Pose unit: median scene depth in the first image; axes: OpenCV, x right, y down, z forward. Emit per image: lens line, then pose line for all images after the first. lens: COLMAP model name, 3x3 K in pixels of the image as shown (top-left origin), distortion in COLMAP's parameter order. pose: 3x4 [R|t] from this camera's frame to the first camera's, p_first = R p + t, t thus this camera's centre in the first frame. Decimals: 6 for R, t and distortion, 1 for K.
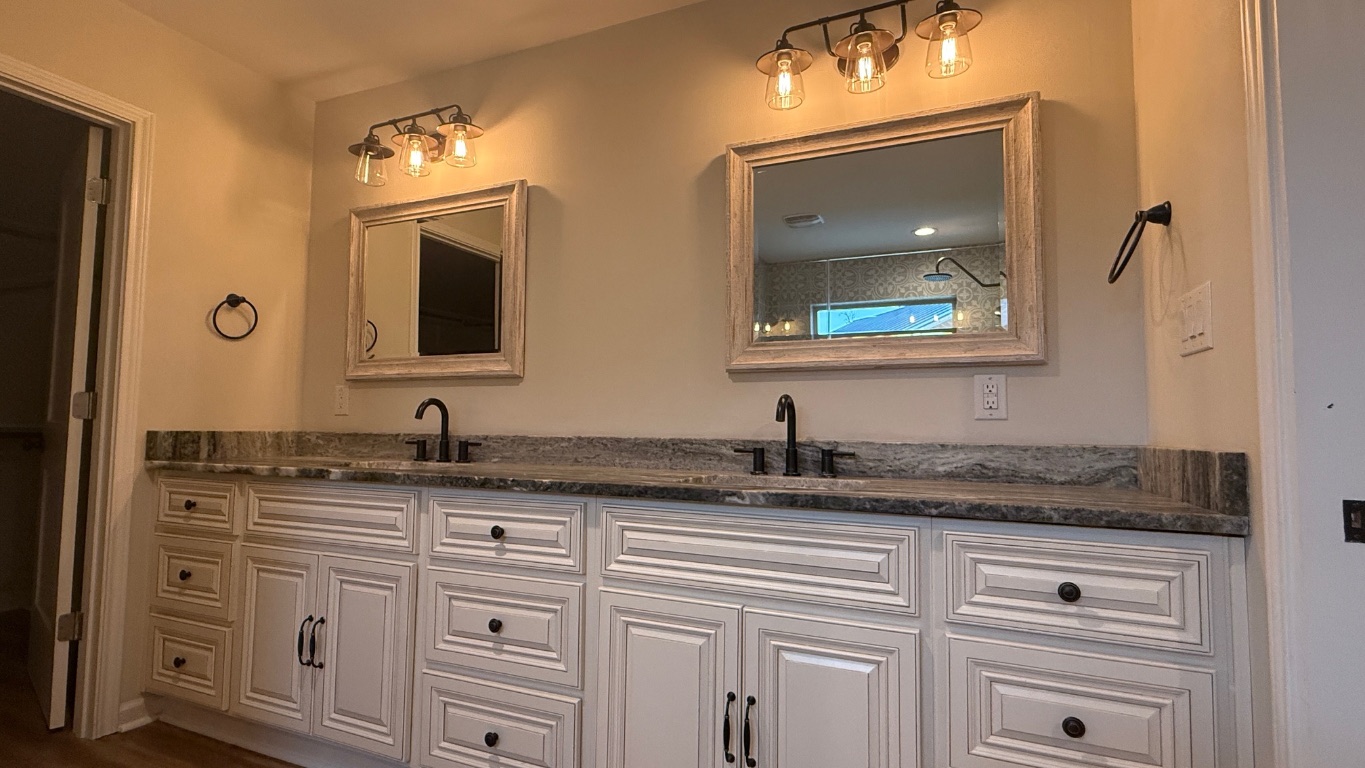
lens RADIAL K [[626.8, 0, 682.6], [0, 626.8, 388.3], [0, 0, 1]] dist [-0.001384, -0.000136]
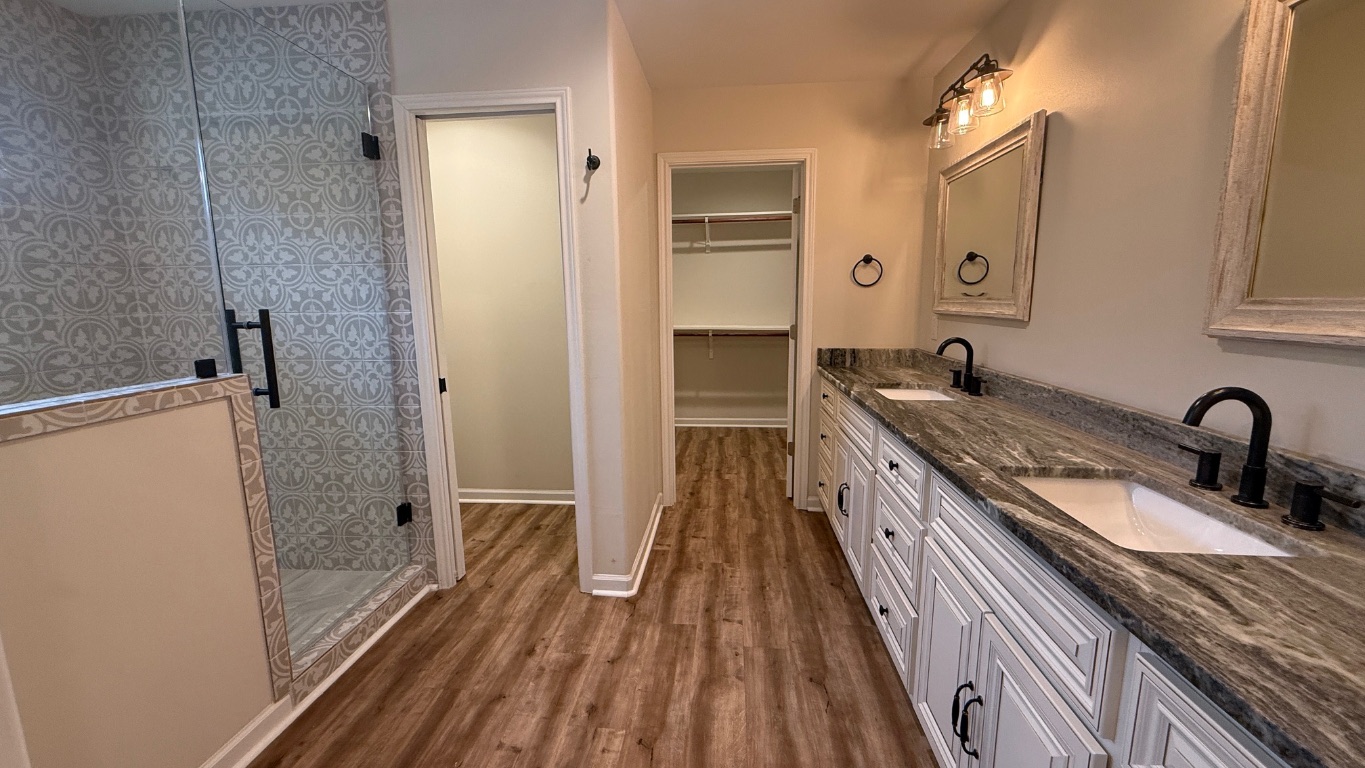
lens RADIAL K [[541.2, 0, 684.2], [0, 541.2, 384.0], [0, 0, 1]] dist [-0.004129, -0.000417]
pose [[0.311281, 0.137479, -0.940321, 0.420557], [0.066370, 0.983919, 0.165824, -0.103197], [0.947997, -0.114027, 0.297151, 0.212188]]
